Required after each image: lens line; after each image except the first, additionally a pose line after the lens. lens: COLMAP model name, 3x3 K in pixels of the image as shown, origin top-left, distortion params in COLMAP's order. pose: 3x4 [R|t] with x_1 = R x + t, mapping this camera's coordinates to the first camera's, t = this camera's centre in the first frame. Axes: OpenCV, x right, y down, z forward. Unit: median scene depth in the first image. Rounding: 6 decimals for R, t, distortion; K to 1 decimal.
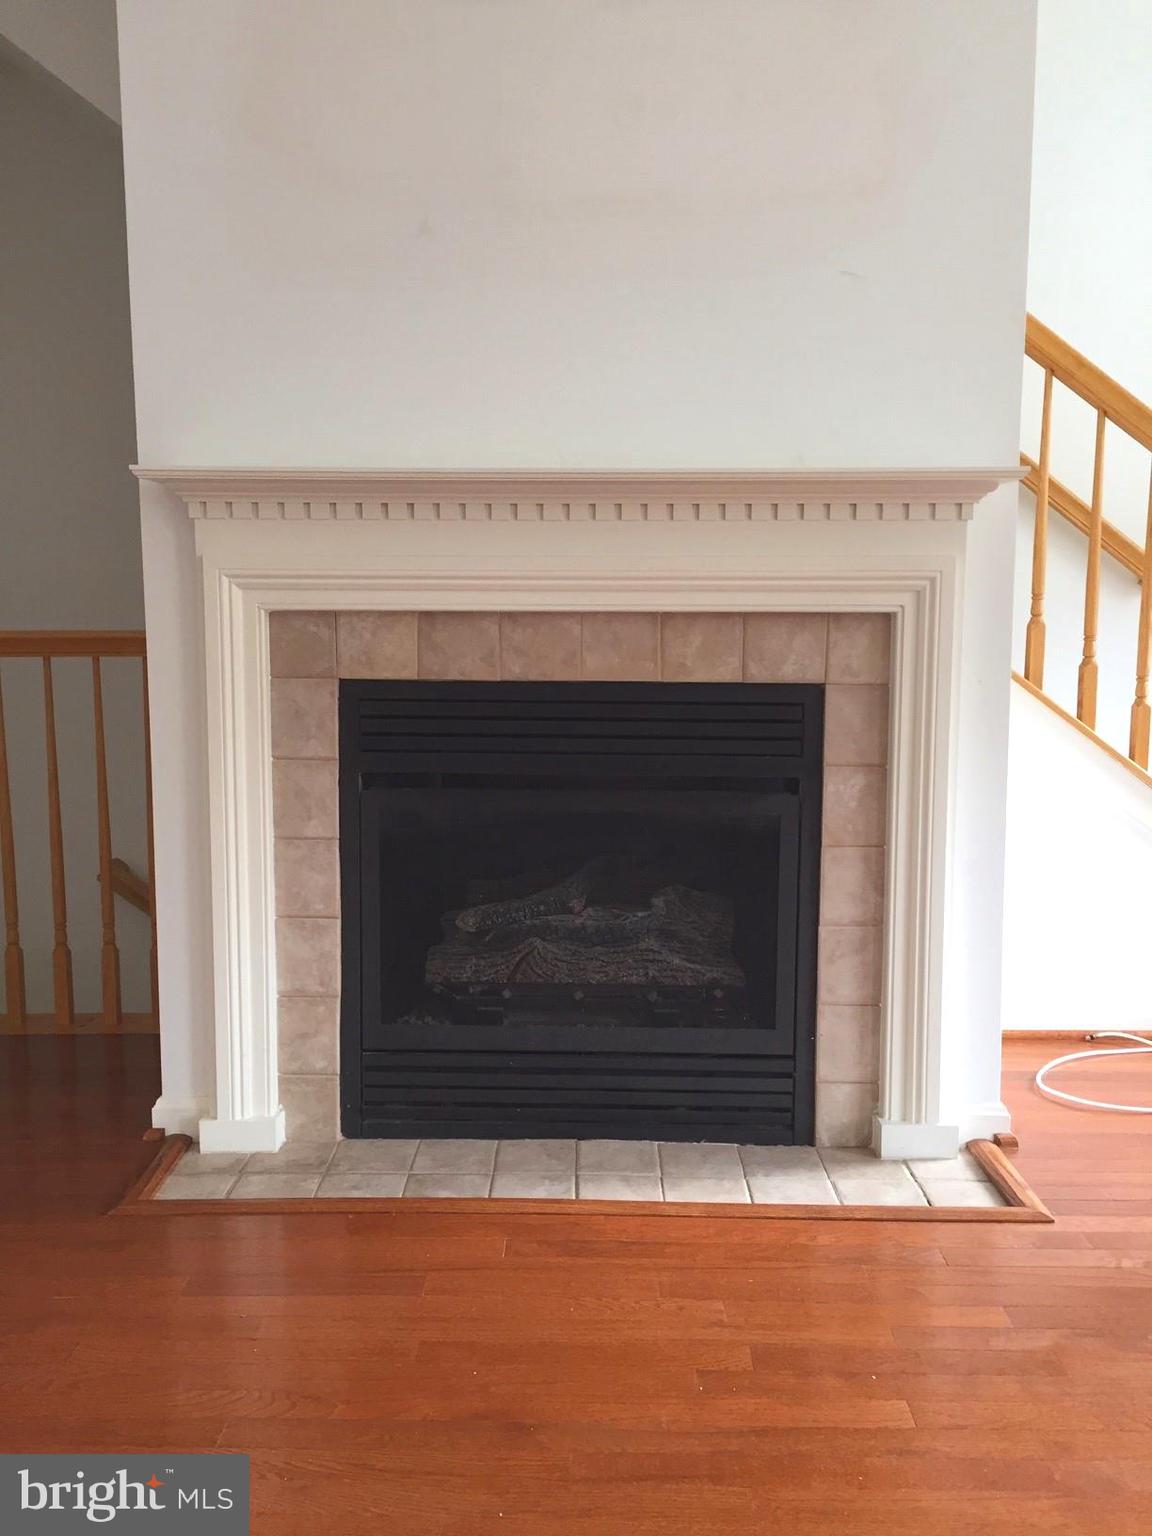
lens RADIAL K [[1327.4, 0, 571.8], [0, 1327.4, 770.4], [0, 0, 1]] dist [0.043744, 0.000868]
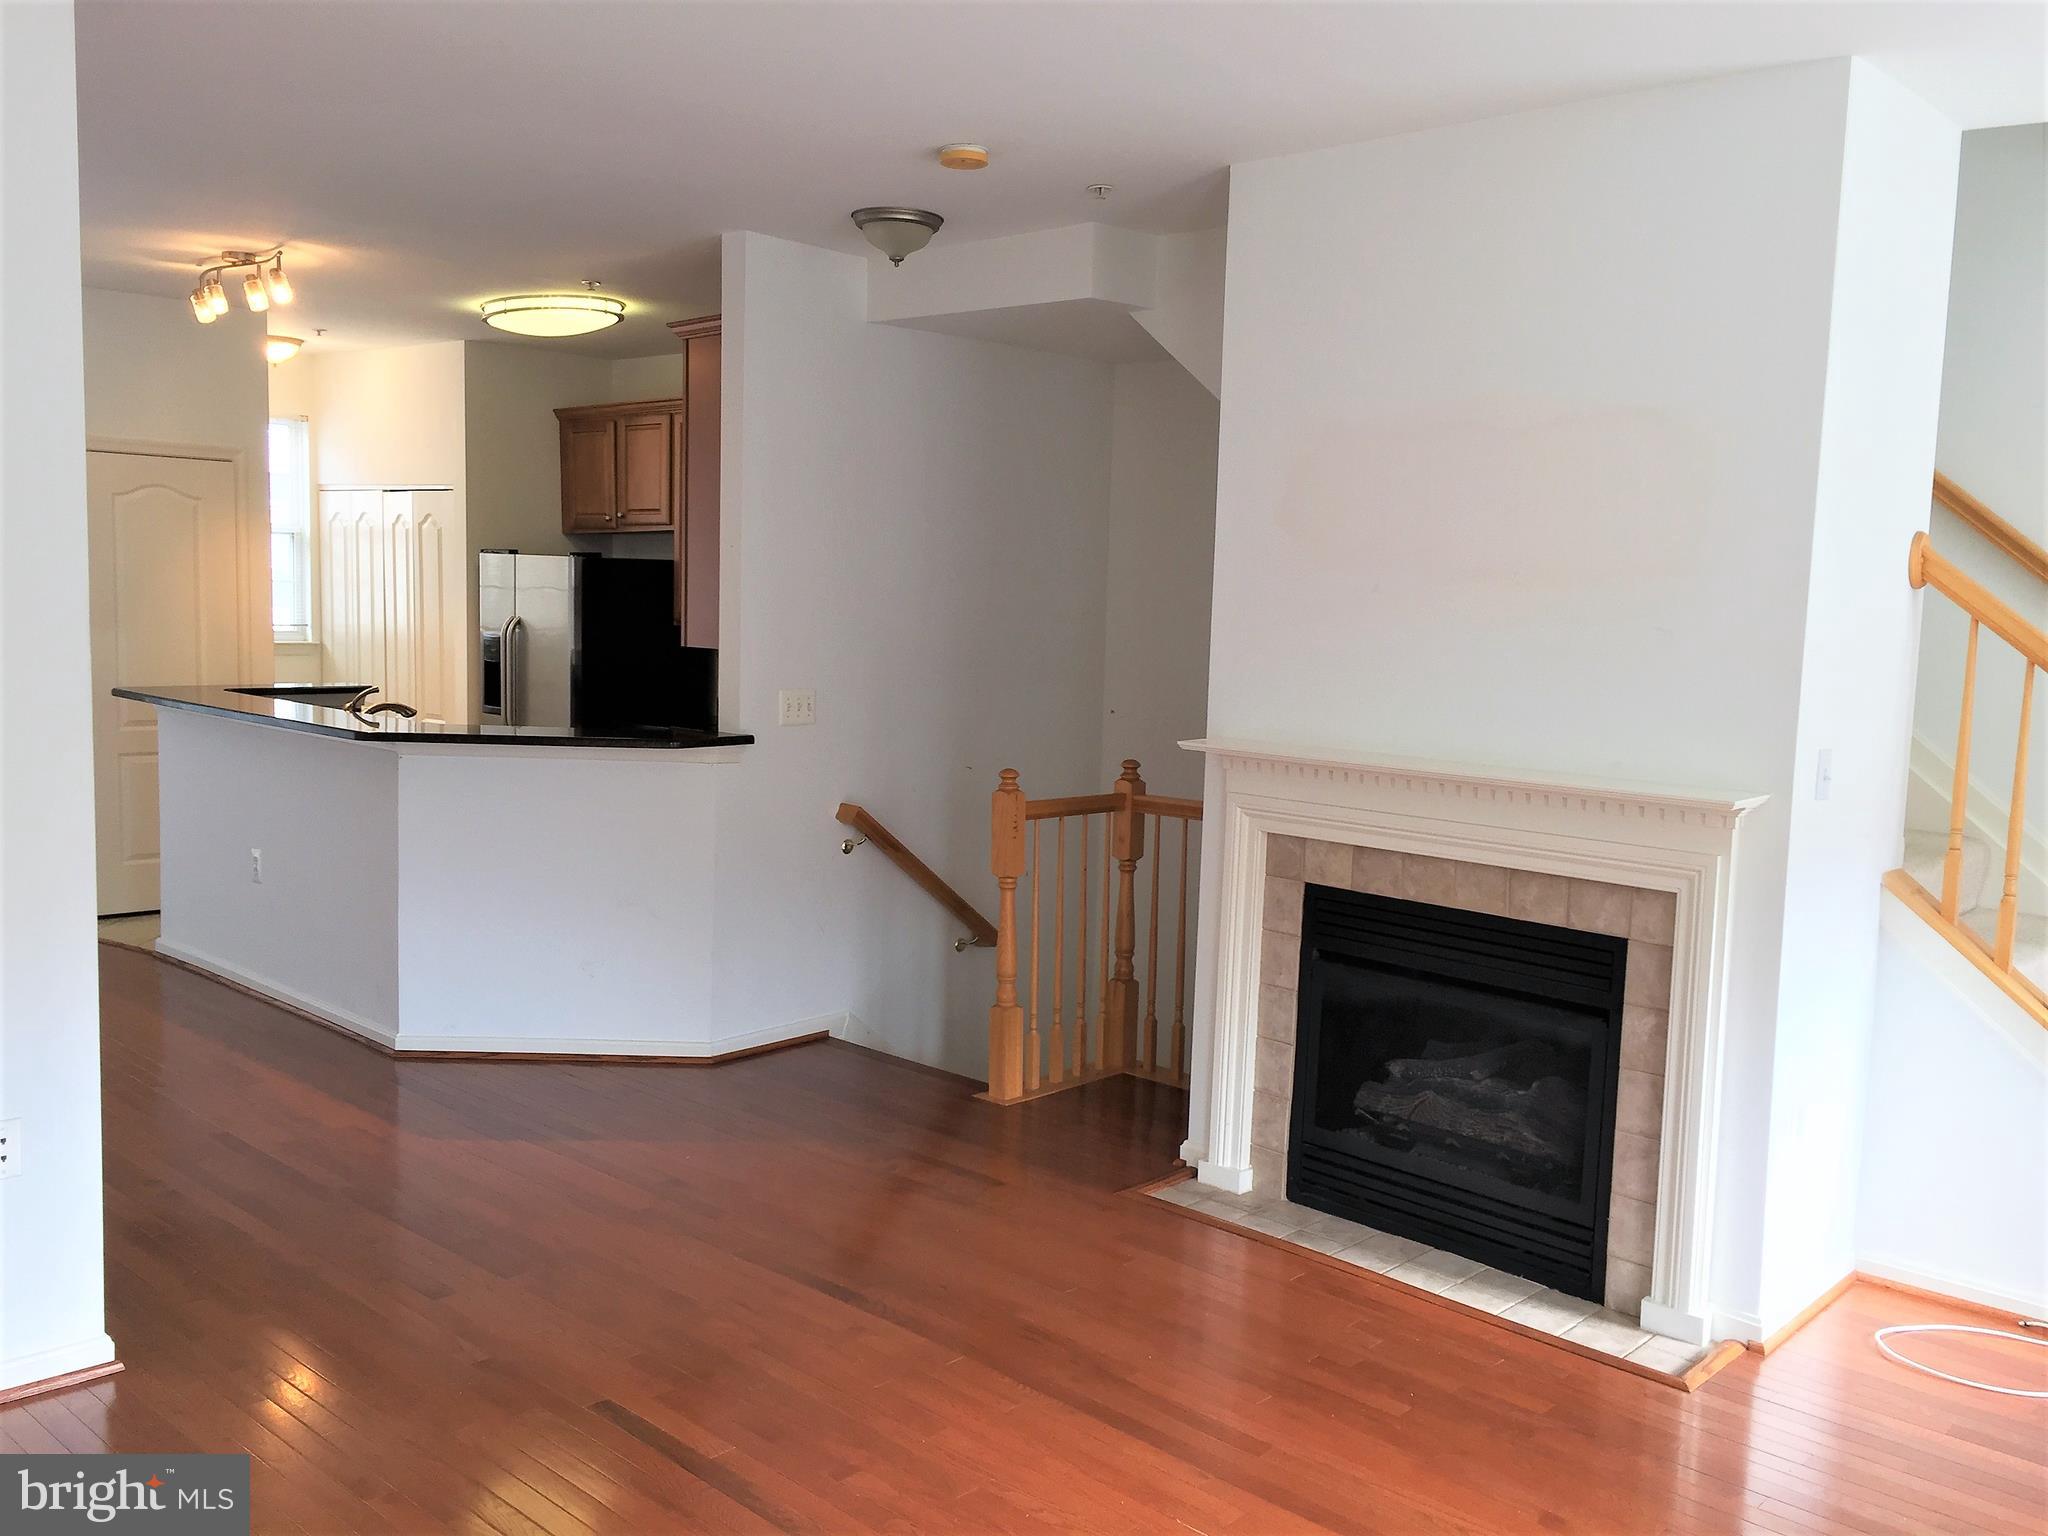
lens RADIAL K [[1769.9, 0, 1020.8], [0, 1769.9, 770.7], [0, 0, 1]] dist [0.043744, 0.000868]
pose [[0.731161, 0.094699, -0.675600, 0.888560], [-0.115161, 0.993240, 0.014590, -0.181023], [0.672415, 0.067135, 0.737124, -0.644466]]
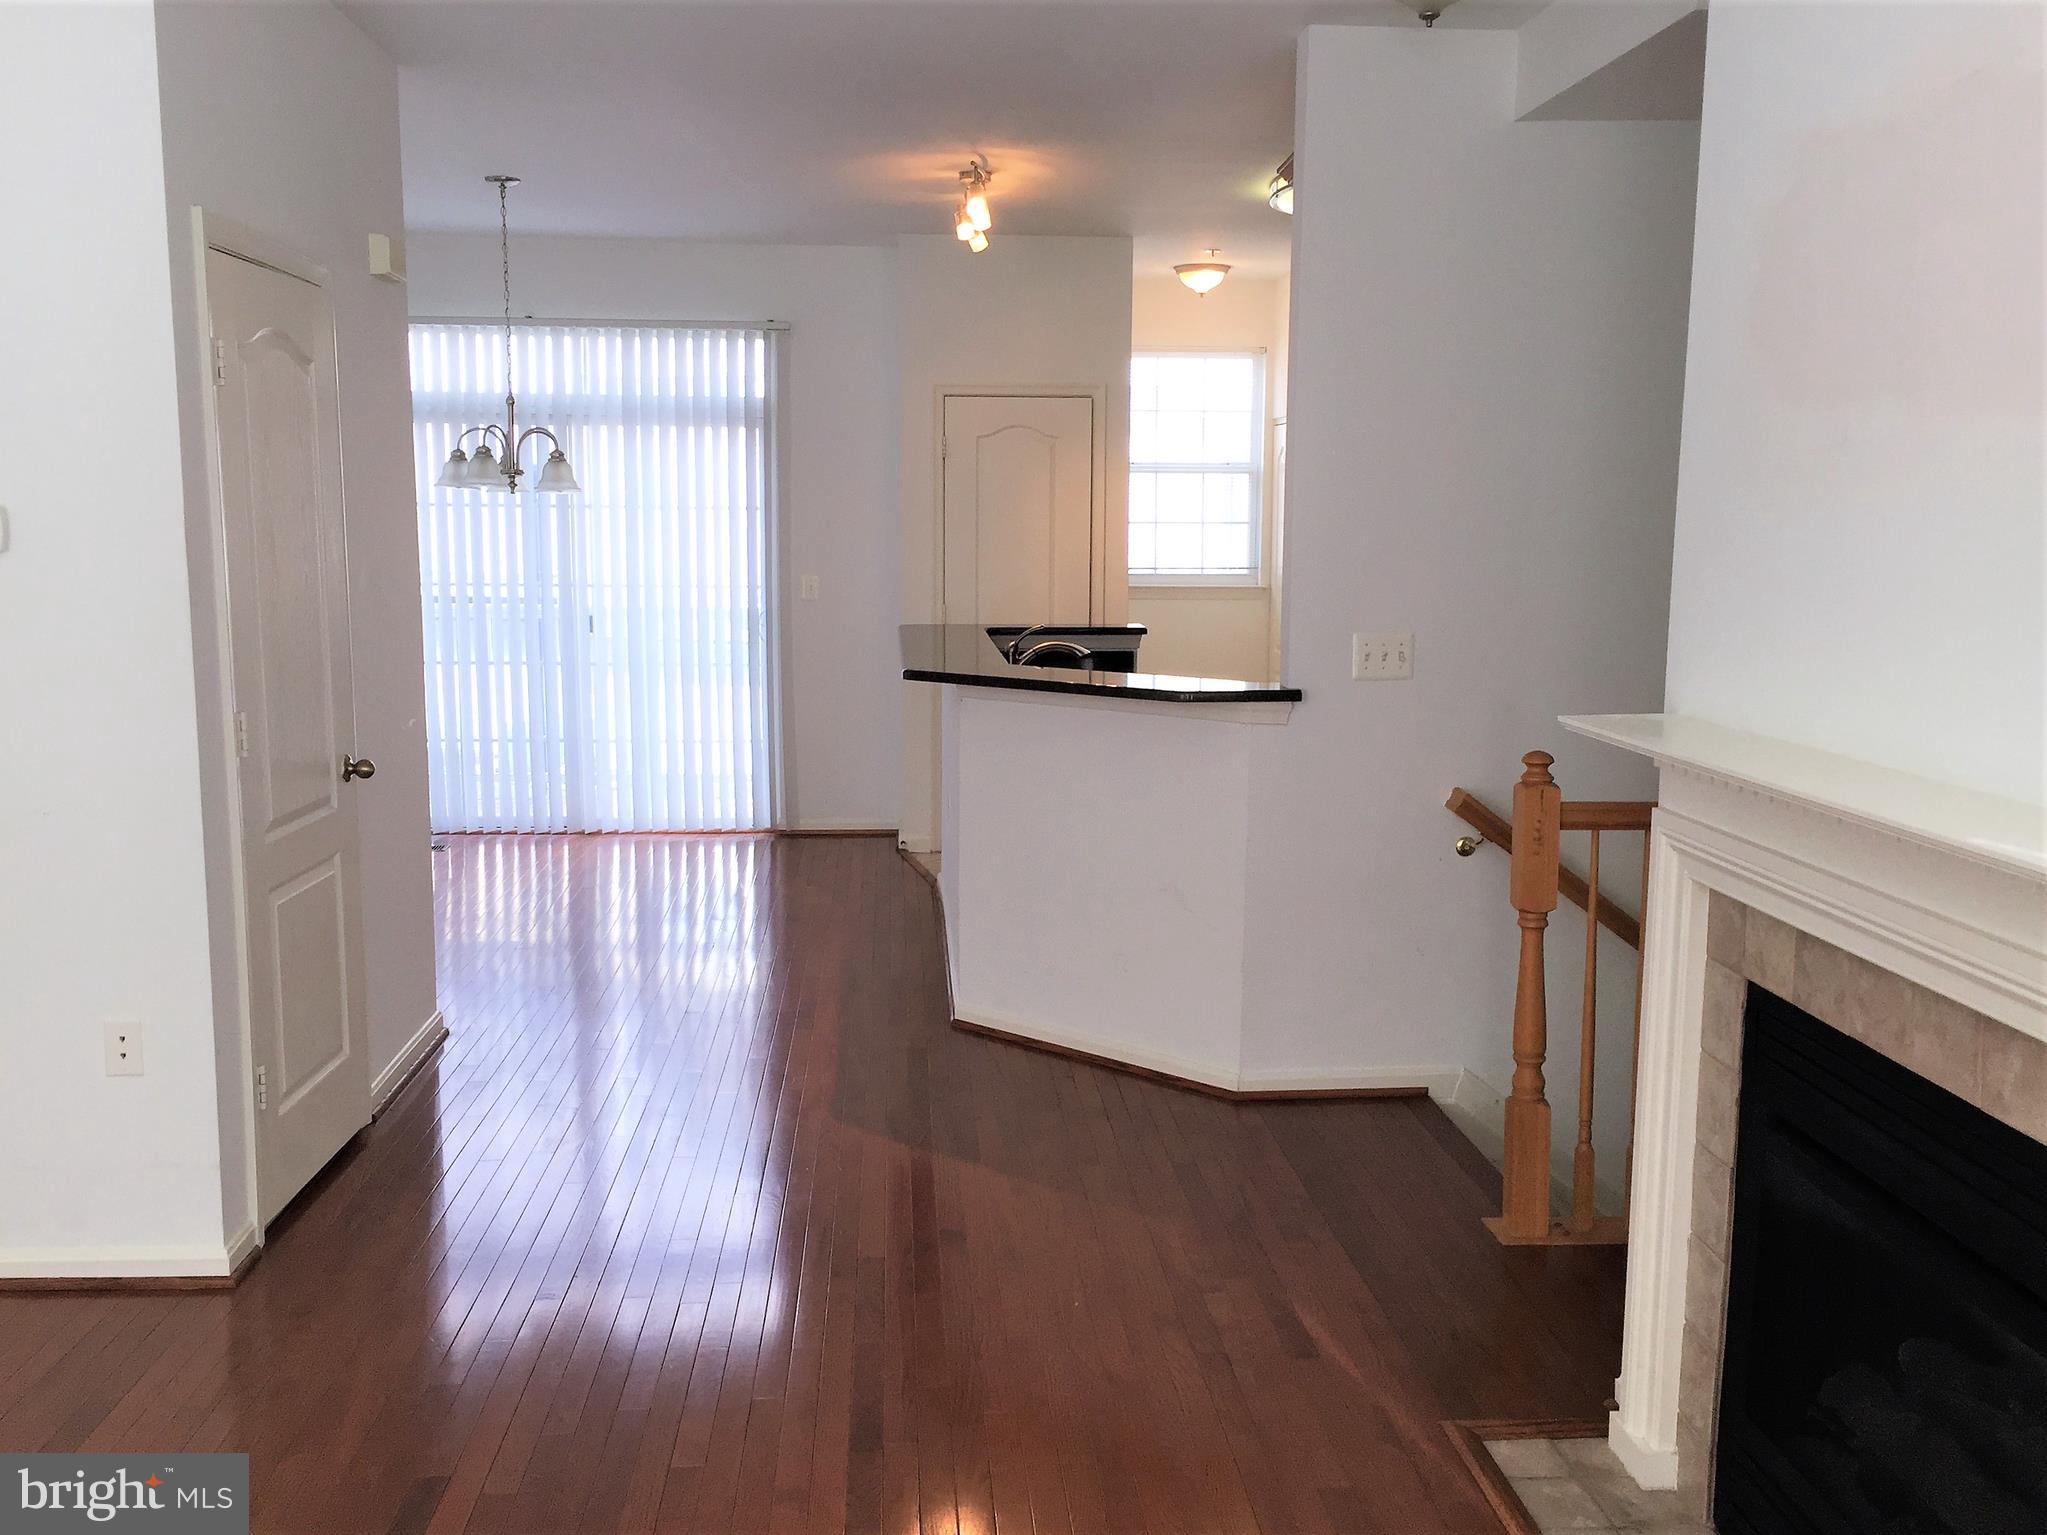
lens RADIAL K [[1830.8, 0, 1027.9], [0, 1830.8, 770.9], [0, 0, 1]] dist [0.010002, -0.005065]
pose [[0.085396, 0.139565, -0.986524, 0.870310], [-0.132985, 0.982878, 0.127538, -0.276464], [0.987432, 0.120302, 0.102494, 0.427584]]
